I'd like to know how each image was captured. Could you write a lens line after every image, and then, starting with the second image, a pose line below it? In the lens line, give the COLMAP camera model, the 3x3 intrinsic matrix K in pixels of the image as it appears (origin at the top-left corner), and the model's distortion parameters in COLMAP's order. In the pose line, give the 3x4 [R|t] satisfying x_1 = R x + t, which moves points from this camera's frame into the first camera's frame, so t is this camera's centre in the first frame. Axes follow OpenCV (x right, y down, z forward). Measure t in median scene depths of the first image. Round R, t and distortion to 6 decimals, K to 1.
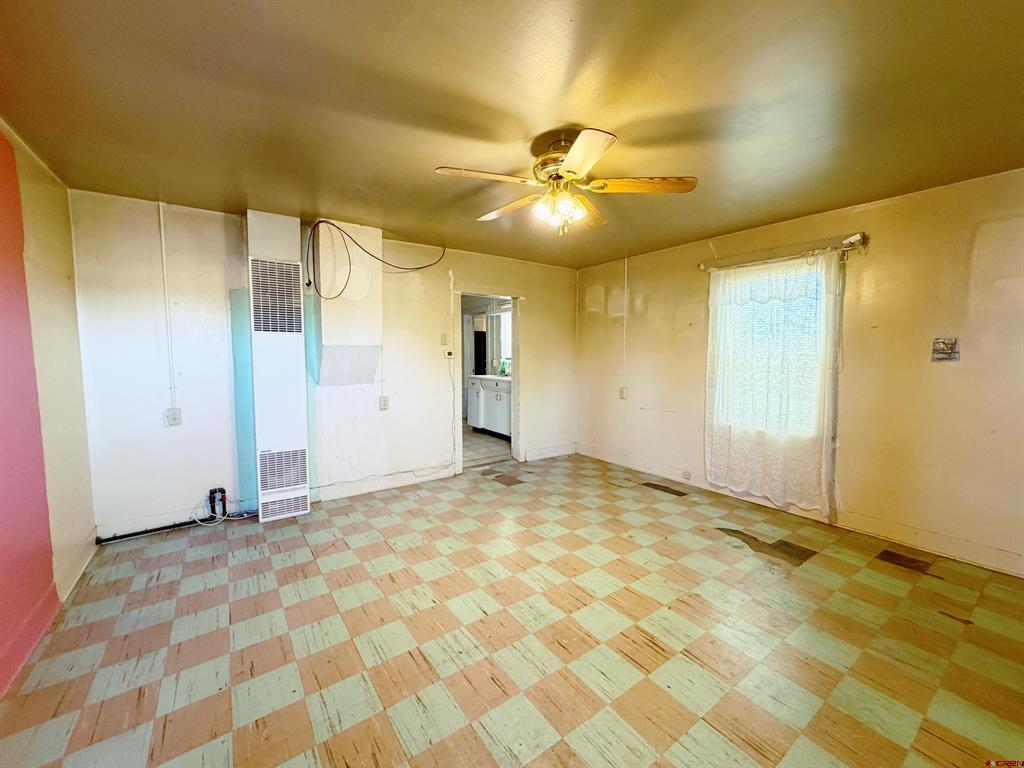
lens RADIAL K [[408.2, 0, 509.7], [0, 408.2, 384.2], [0, 0, 1]] dist [-0.000486, -0.000063]
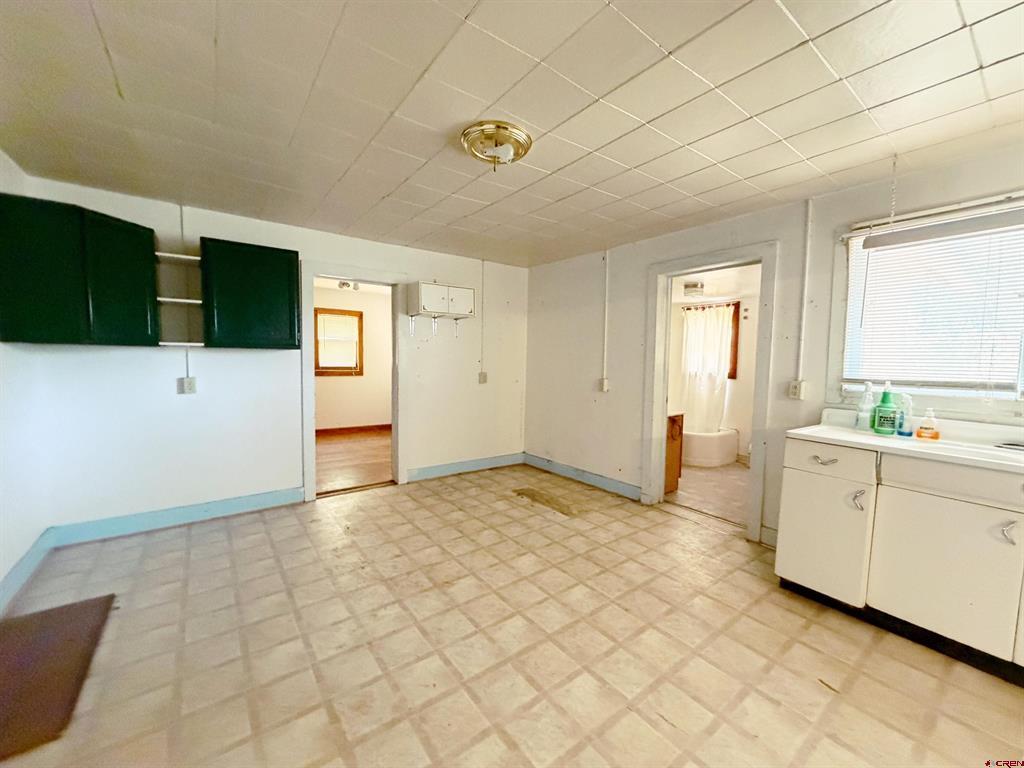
lens RADIAL K [[408.2, 0, 509.7], [0, 408.2, 384.2], [0, 0, 1]] dist [-0.000486, -0.000063]
pose [[0.999673, 0.016352, 0.019666, -0.643840], [-0.016239, 0.999851, -0.005897, -0.103992], [-0.019760, 0.005575, 0.999789, 1.253974]]
